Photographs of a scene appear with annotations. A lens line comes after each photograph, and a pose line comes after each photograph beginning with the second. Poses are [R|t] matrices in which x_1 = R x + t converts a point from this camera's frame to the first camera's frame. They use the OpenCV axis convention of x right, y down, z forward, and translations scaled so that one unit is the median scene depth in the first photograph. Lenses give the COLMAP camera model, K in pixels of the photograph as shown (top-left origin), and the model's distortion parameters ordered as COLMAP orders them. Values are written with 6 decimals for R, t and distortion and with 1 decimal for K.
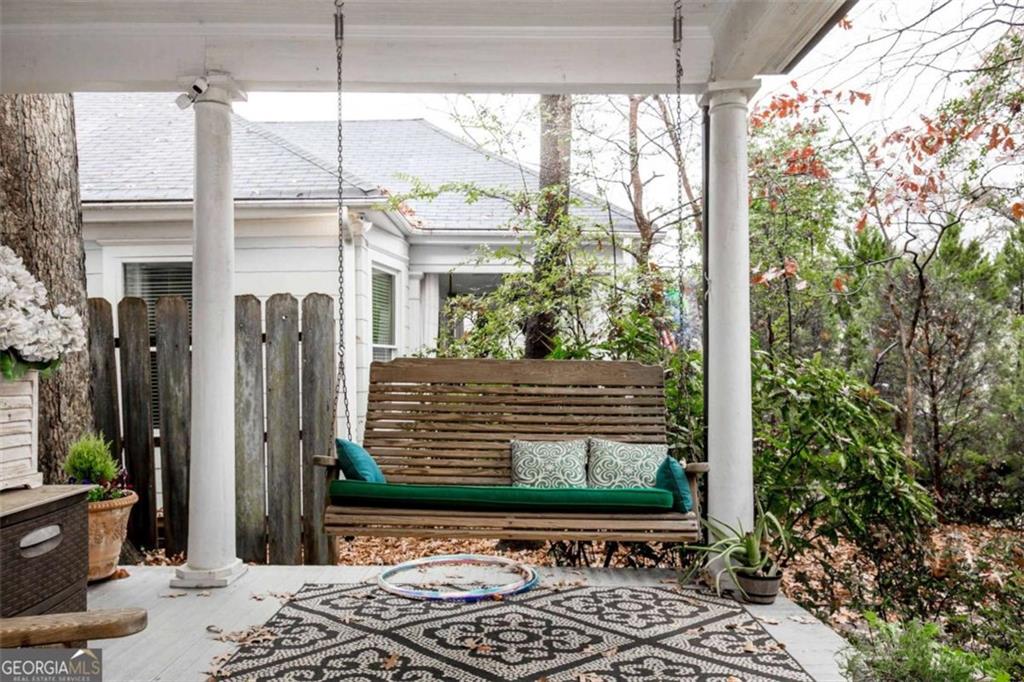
lens RADIAL K [[770.6, 0, 512.2], [0, 770.6, 342.6], [0, 0, 1]] dist [0.009714, 0.008031]
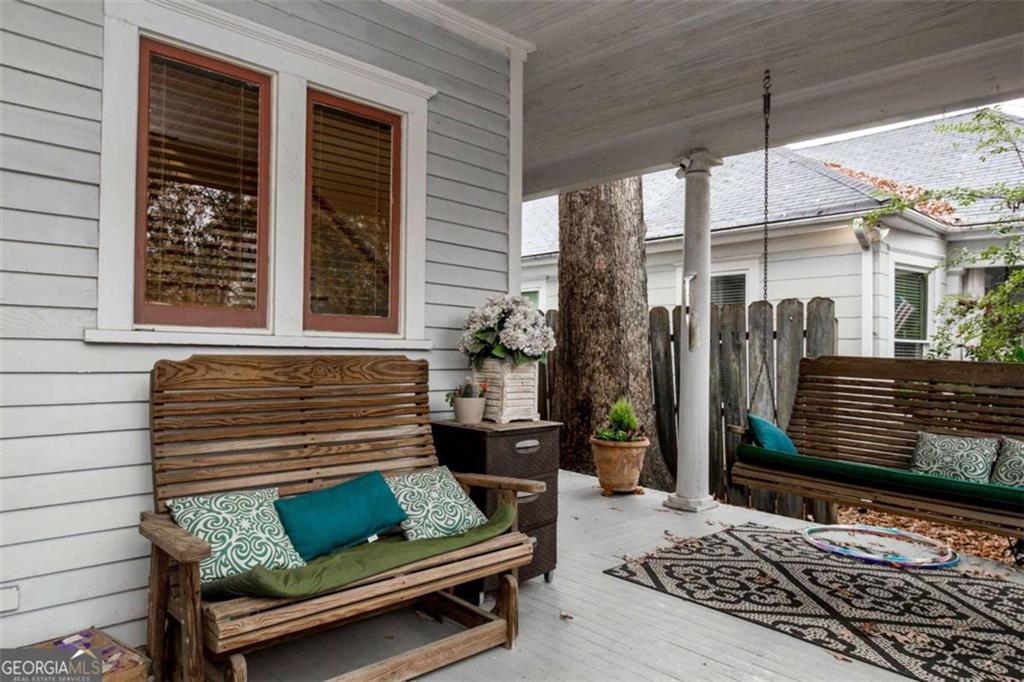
lens RADIAL K [[682.3, 0, 512.1], [0, 682.3, 337.6], [0, 0, 1]] dist [-0.002228, 0.001508]
pose [[0.684417, 0.007406, -0.729053, 0.311328], [-0.000502, 0.999953, 0.009687, -0.019440], [0.729090, -0.006264, 0.684389, -0.109041]]
